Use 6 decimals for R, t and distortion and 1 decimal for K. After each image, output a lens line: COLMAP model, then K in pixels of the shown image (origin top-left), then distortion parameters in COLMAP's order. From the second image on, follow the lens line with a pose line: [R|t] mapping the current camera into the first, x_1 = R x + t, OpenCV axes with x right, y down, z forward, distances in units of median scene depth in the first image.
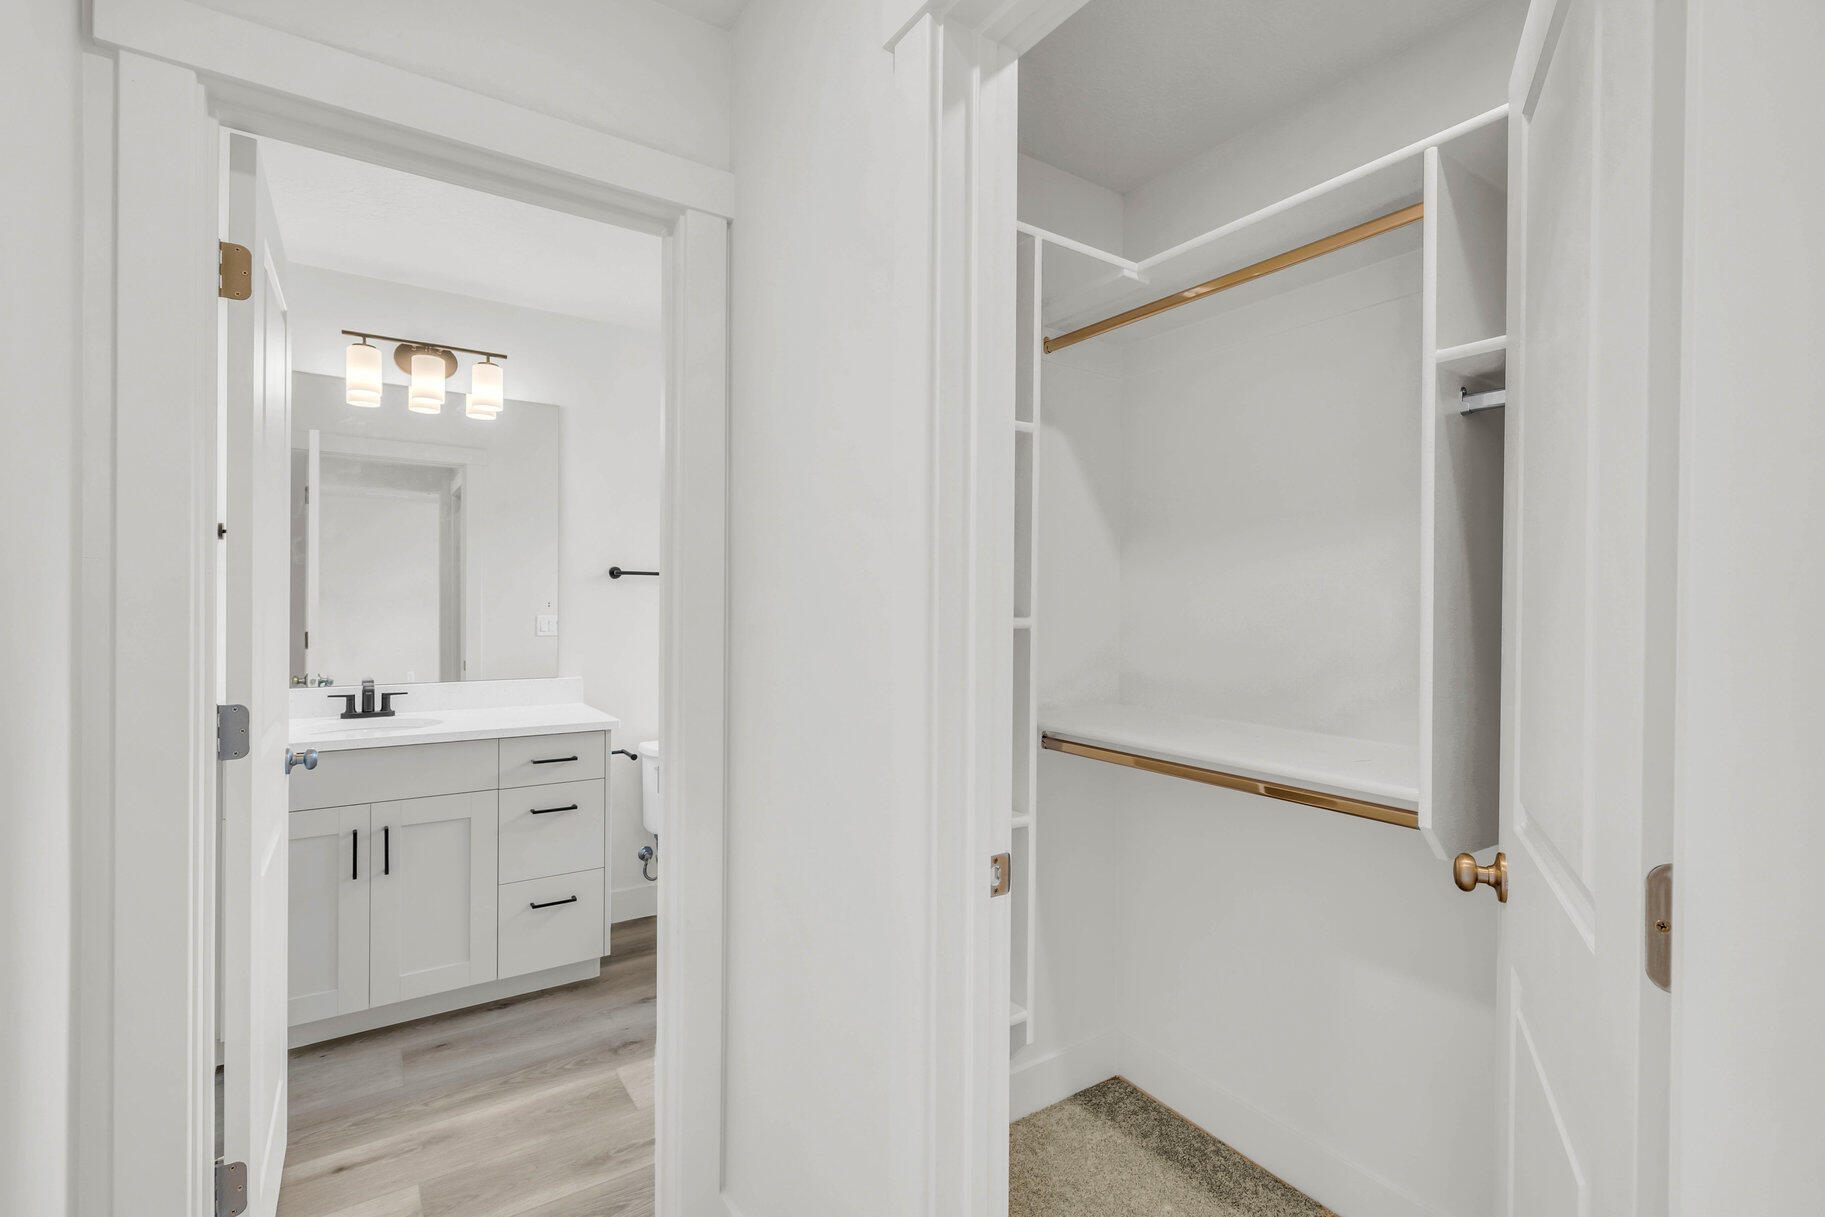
lens RADIAL K [[806.0, 0, 906.9], [0, 806.0, 606.1], [0, 0, 1]] dist [0.000549, 0.000033]
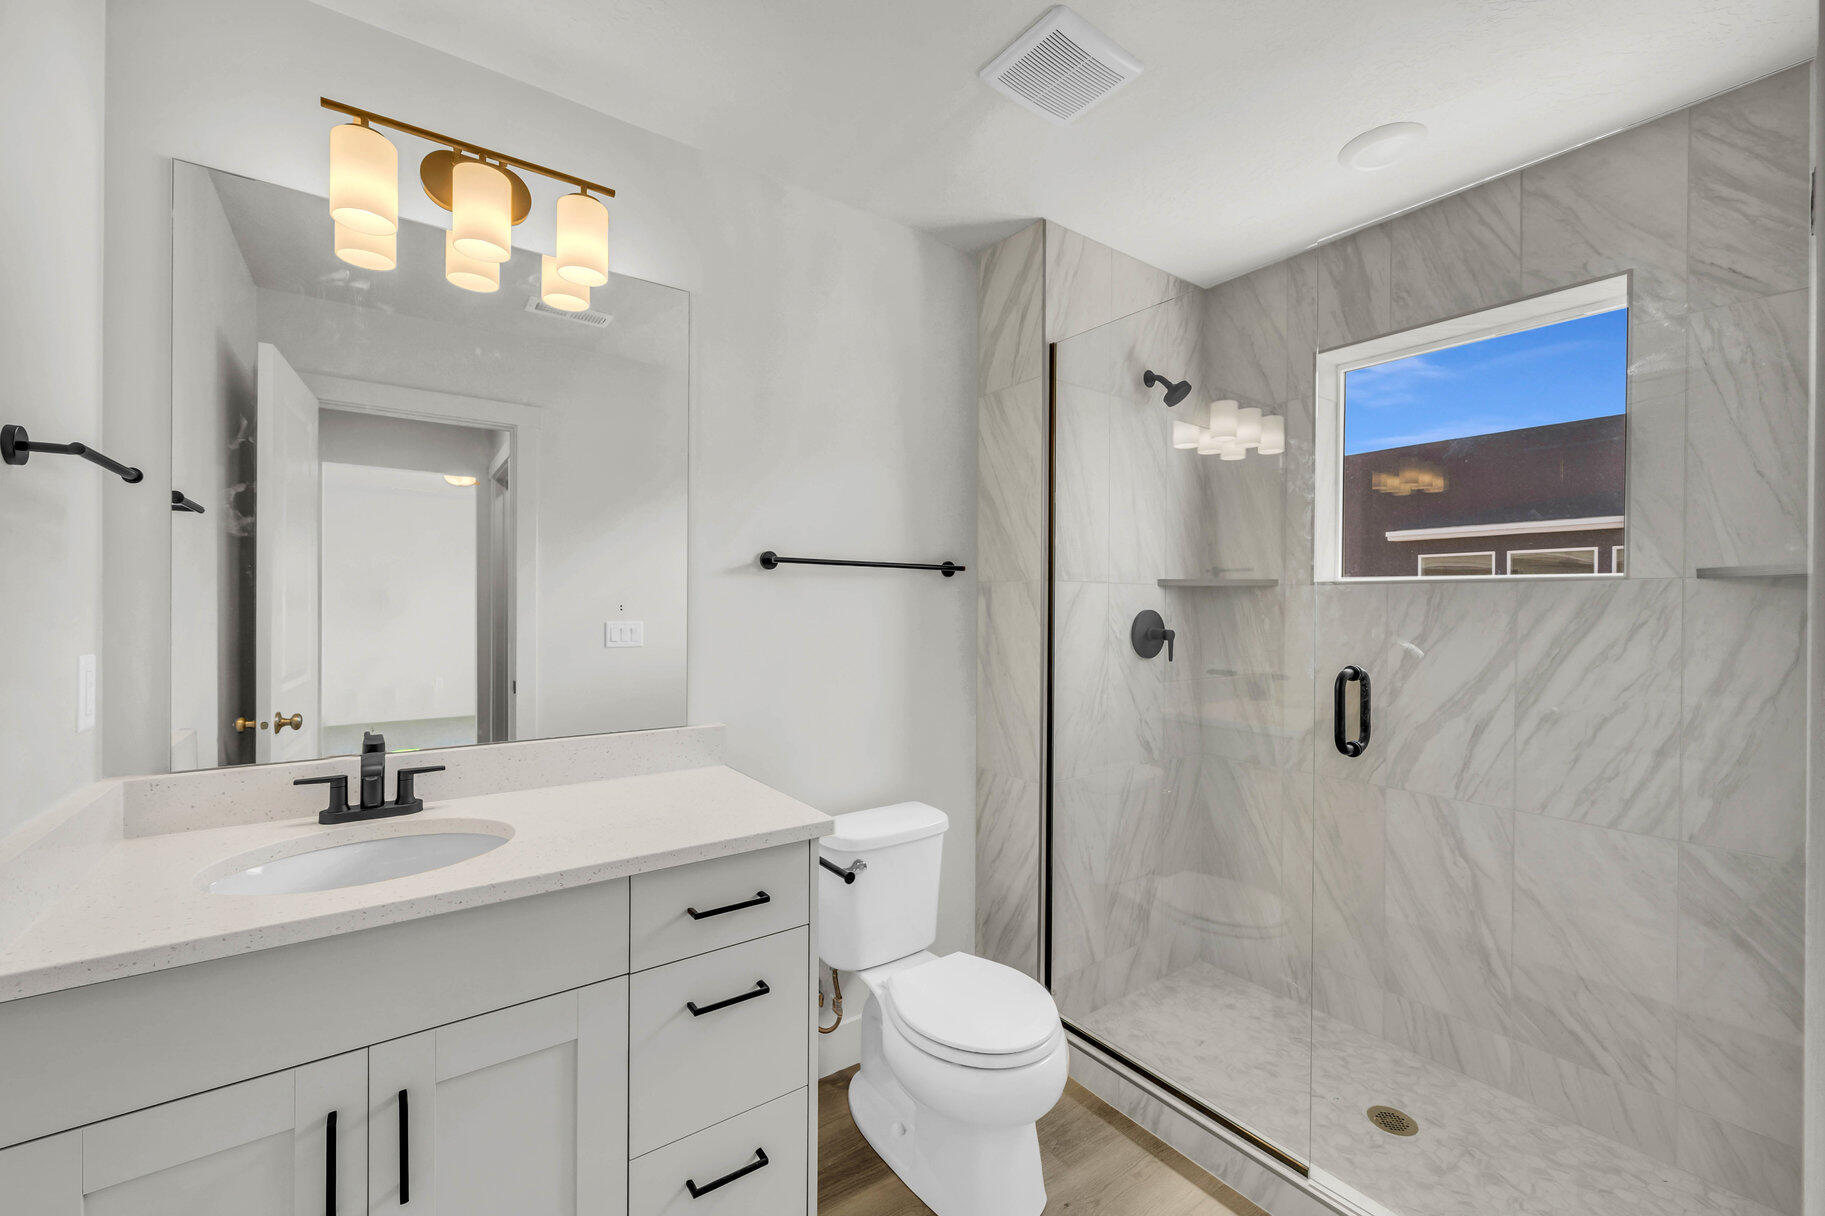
lens RADIAL K [[716.2, 0, 915.2], [0, 716.2, 606.2], [0, 0, 1]] dist [-0.006298, 0.000628]
pose [[0.999307, -0.001150, 0.037207, -0.313349], [0.001145, 0.999999, 0.000145, -0.004965], [-0.037207, -0.000102, 0.999308, 0.495894]]
